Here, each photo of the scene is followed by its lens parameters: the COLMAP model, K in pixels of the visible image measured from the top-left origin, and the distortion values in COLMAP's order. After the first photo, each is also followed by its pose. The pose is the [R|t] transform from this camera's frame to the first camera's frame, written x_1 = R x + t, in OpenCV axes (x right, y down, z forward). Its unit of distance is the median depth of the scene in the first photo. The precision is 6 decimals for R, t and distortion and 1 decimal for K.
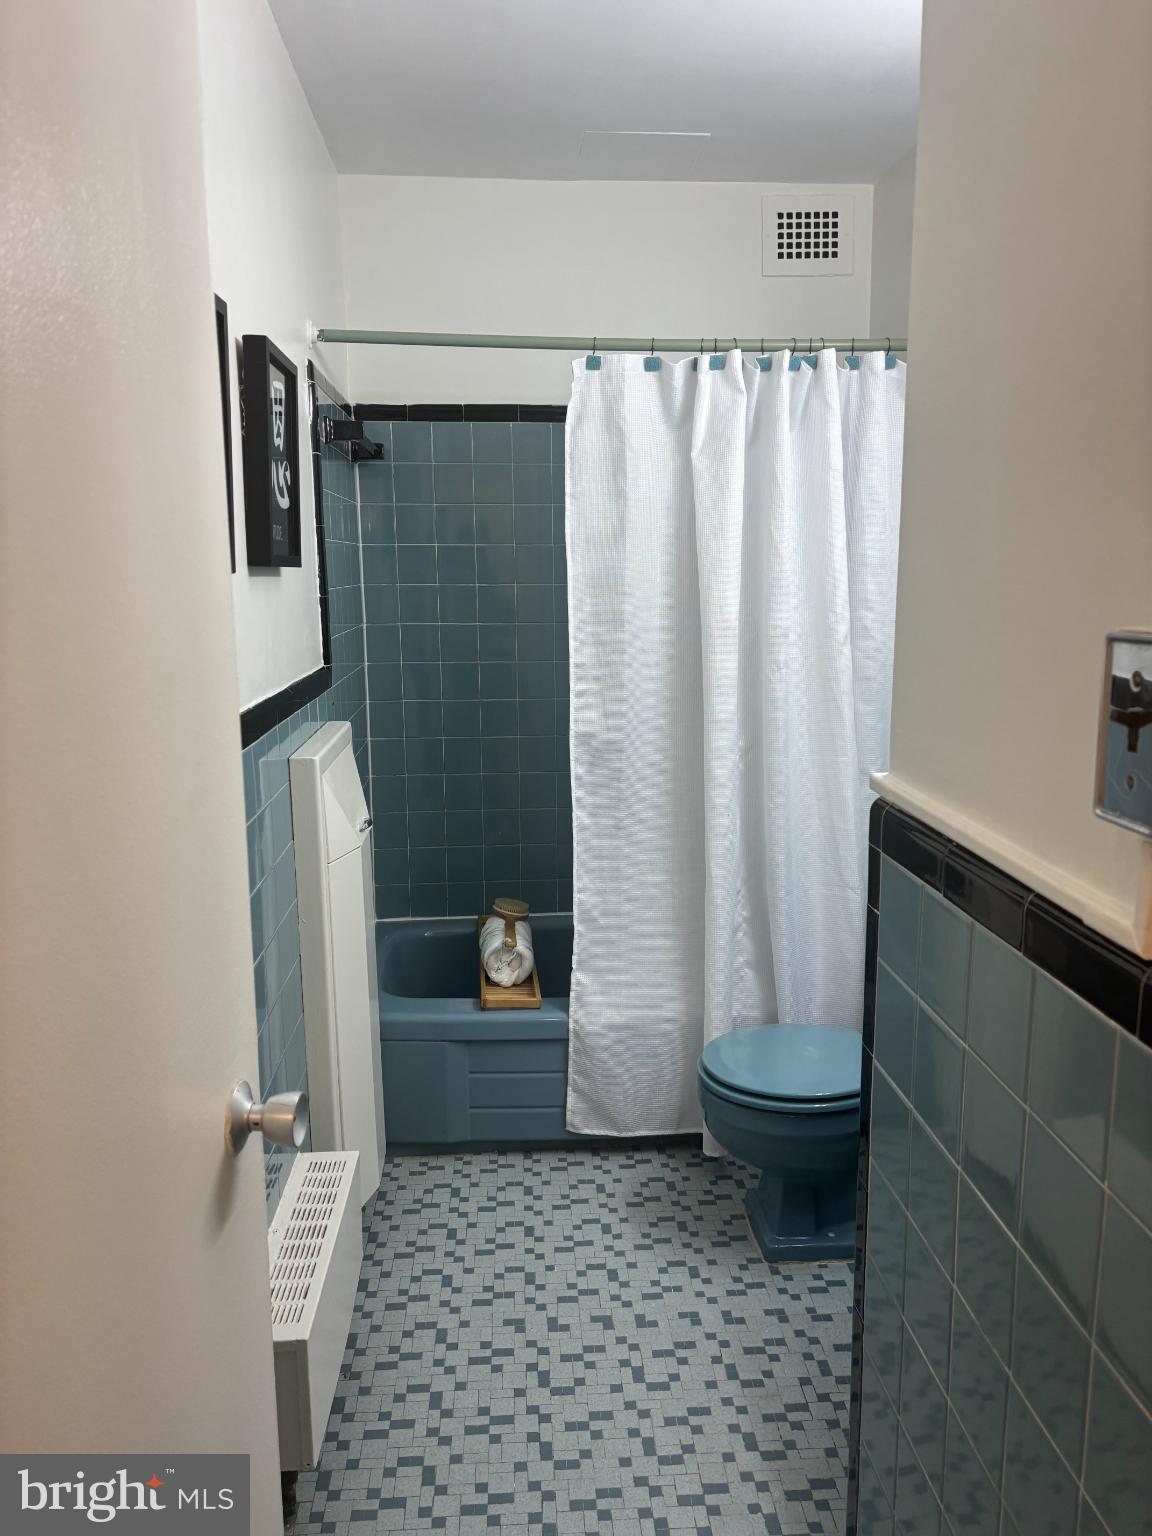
lens RADIAL K [[1155.9, 0, 585.0], [0, 1155.9, 765.2], [0, 0, 1]] dist [0.019042, -0.017972]
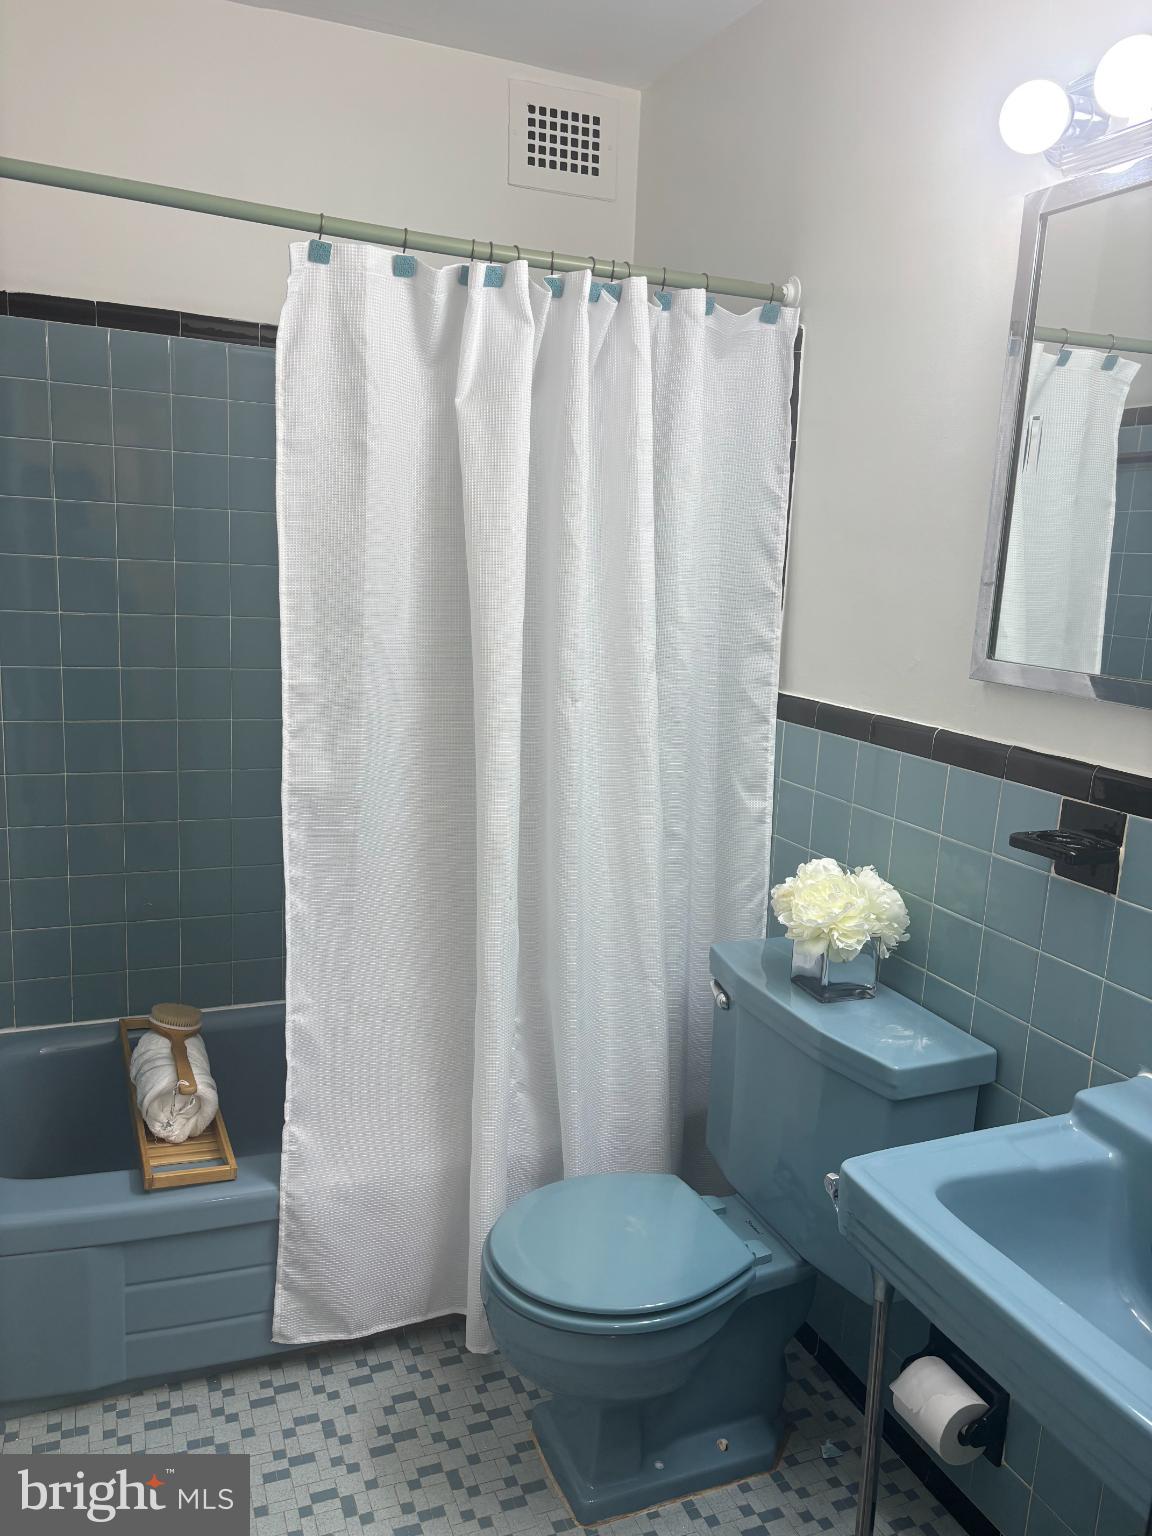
lens RADIAL K [[1155.9, 0, 575.5], [0, 1155.9, 769.0], [0, 0, 1]] dist [0.019042, -0.017972]
pose [[0.945989, -0.004222, 0.324171, -0.071008], [-0.004192, 0.999672, 0.025253, -0.056418], [-0.324172, -0.025248, 0.945661, 0.280958]]
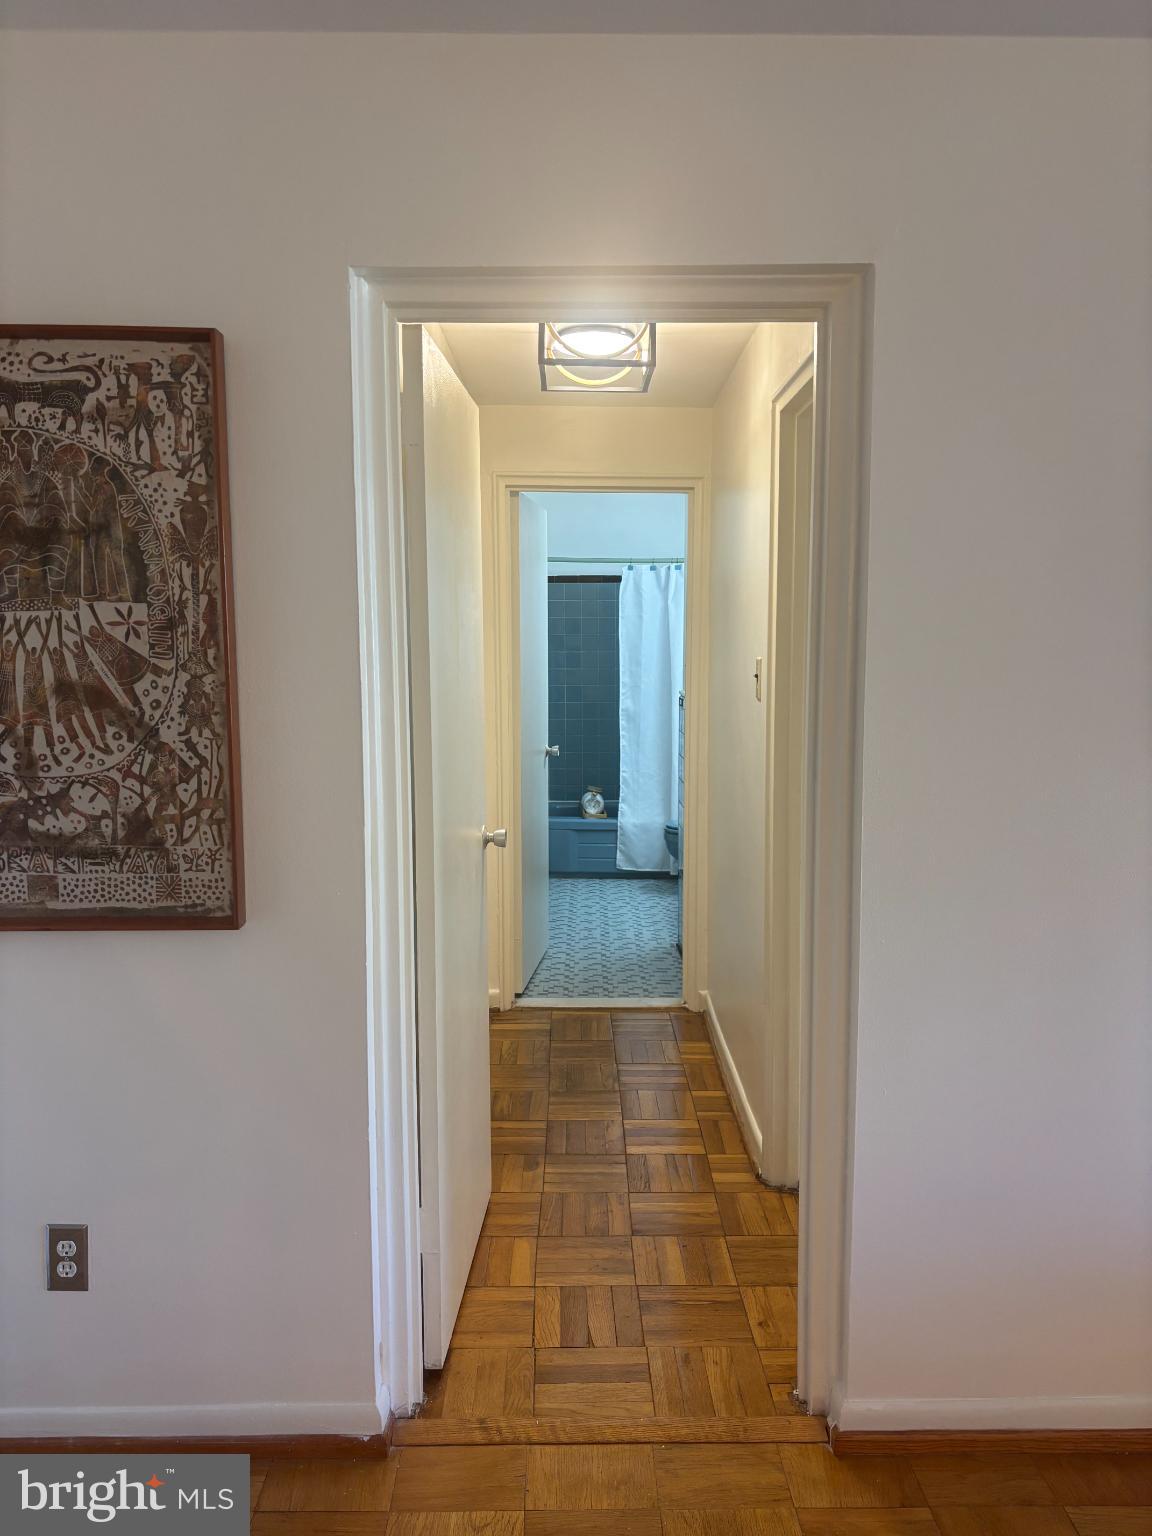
lens RADIAL K [[1155.9, 0, 575.1], [0, 1155.9, 774.3], [0, 0, 1]] dist [0.019042, -0.017972]
pose [[0.997734, 0.010305, -0.066494, 0.059276], [-0.014063, 0.998315, -0.056301, 0.258467], [0.065801, 0.057109, 0.996197, -1.528204]]
